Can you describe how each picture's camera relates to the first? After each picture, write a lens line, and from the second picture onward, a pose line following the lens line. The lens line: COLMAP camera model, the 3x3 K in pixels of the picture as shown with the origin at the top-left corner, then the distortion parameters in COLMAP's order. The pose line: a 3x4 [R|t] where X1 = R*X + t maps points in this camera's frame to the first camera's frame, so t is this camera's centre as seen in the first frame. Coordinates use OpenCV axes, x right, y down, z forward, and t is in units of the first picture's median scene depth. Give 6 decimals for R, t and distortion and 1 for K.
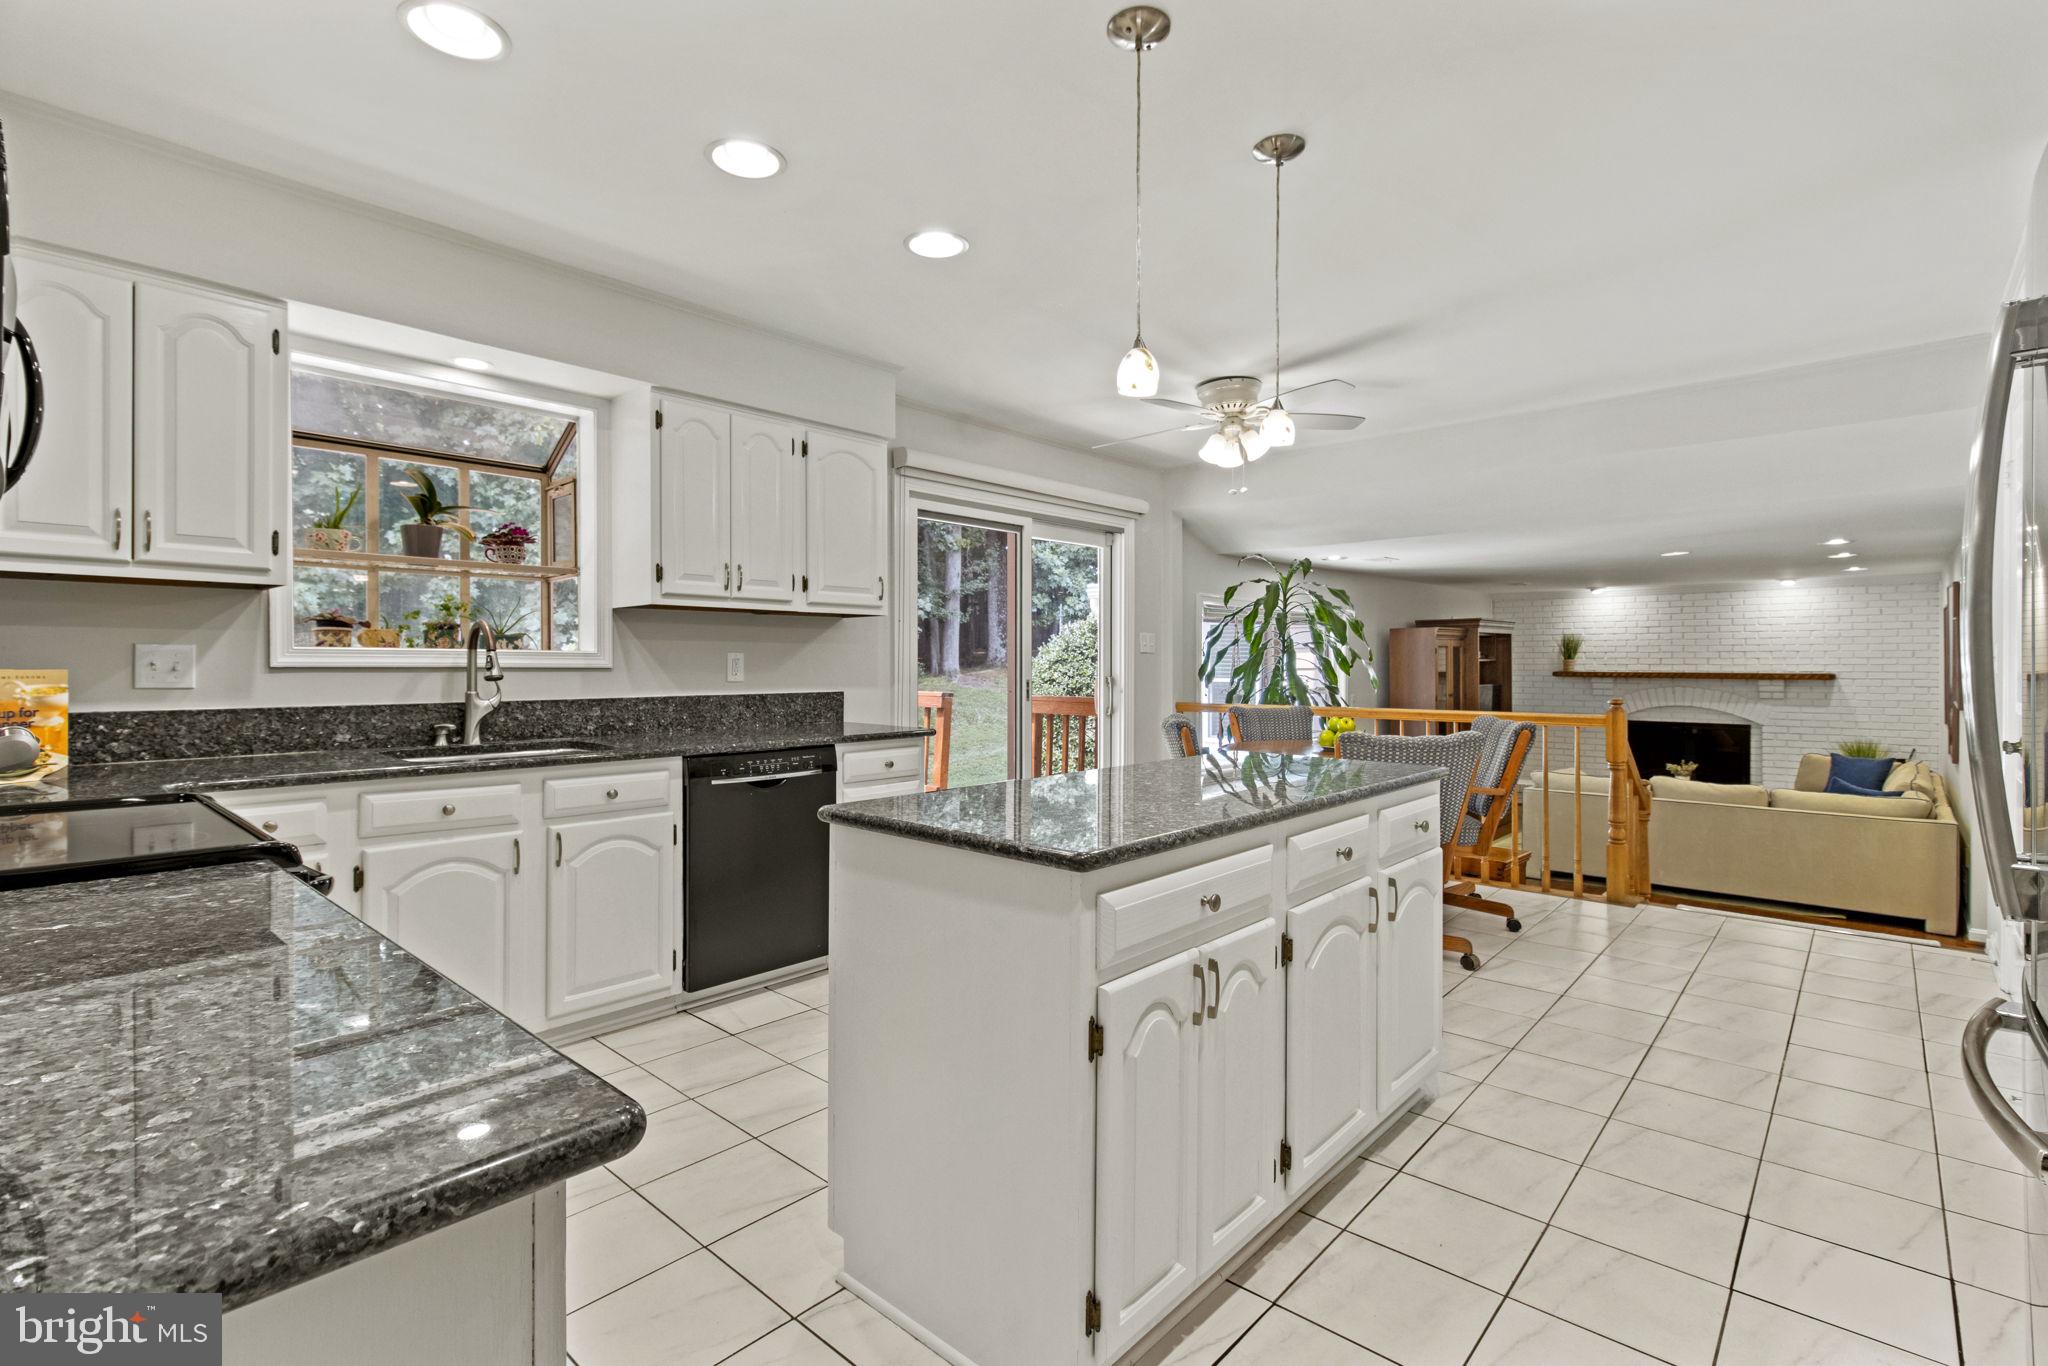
lens RADIAL K [[946.6, 0, 1022.8], [0, 946.6, 673.2], [0, 0, 1]] dist [-0.001687, -0.000204]
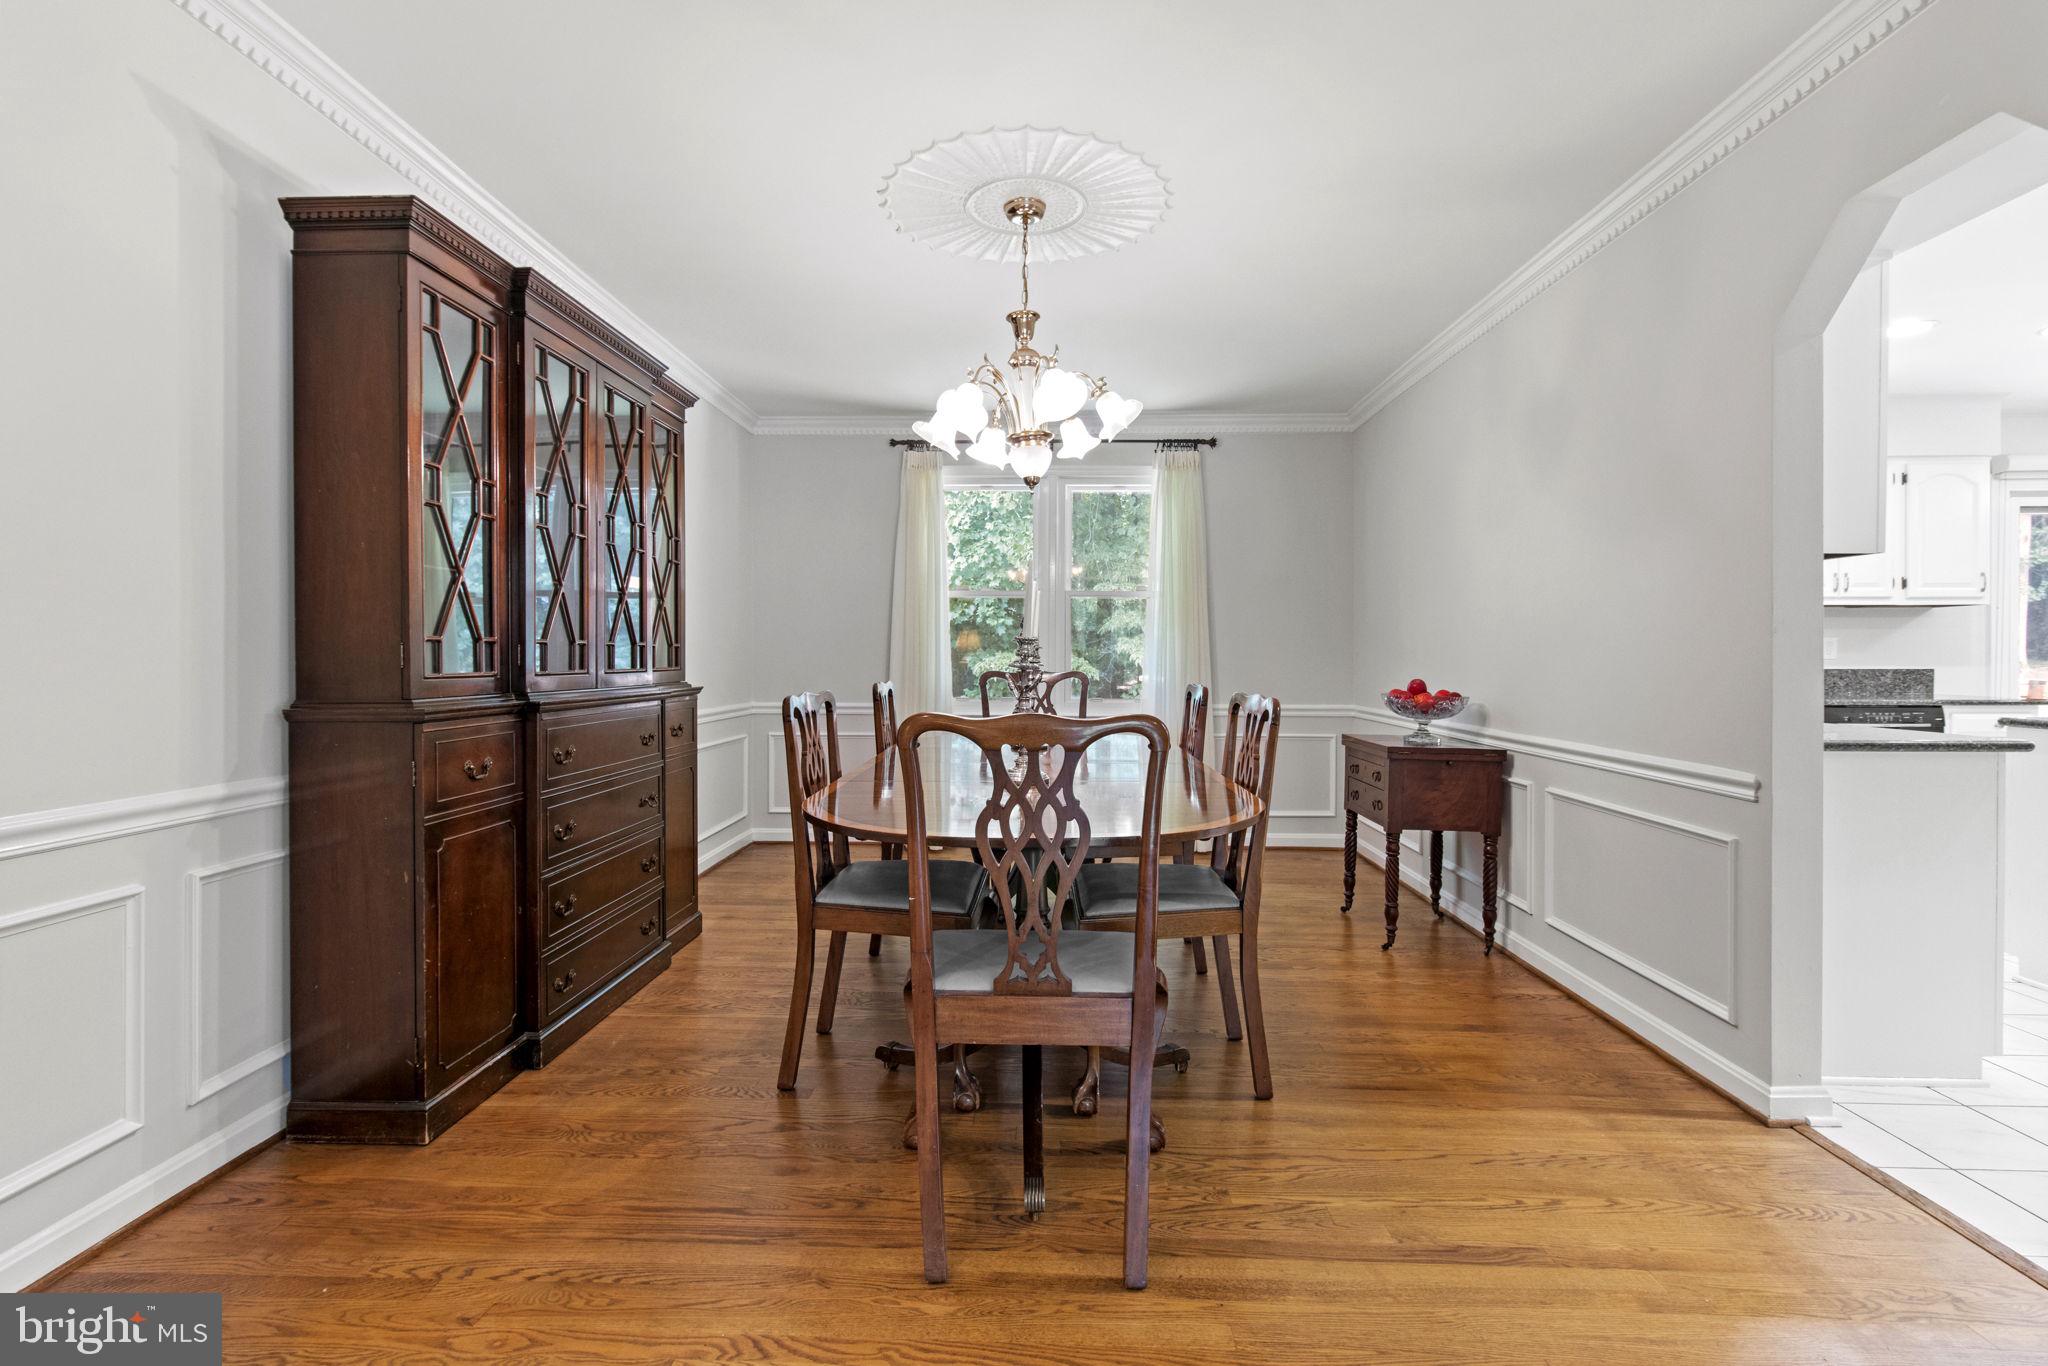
lens RADIAL K [[946.6, 0, 1022.2], [0, 946.6, 669.9], [0, 0, 1]] dist [-0.001687, -0.000204]
pose [[0.641154, 0.003562, -0.767404, -0.011561], [-0.003737, 0.999992, 0.001519, 0.026256], [0.767403, 0.001894, 0.641163, -0.738500]]
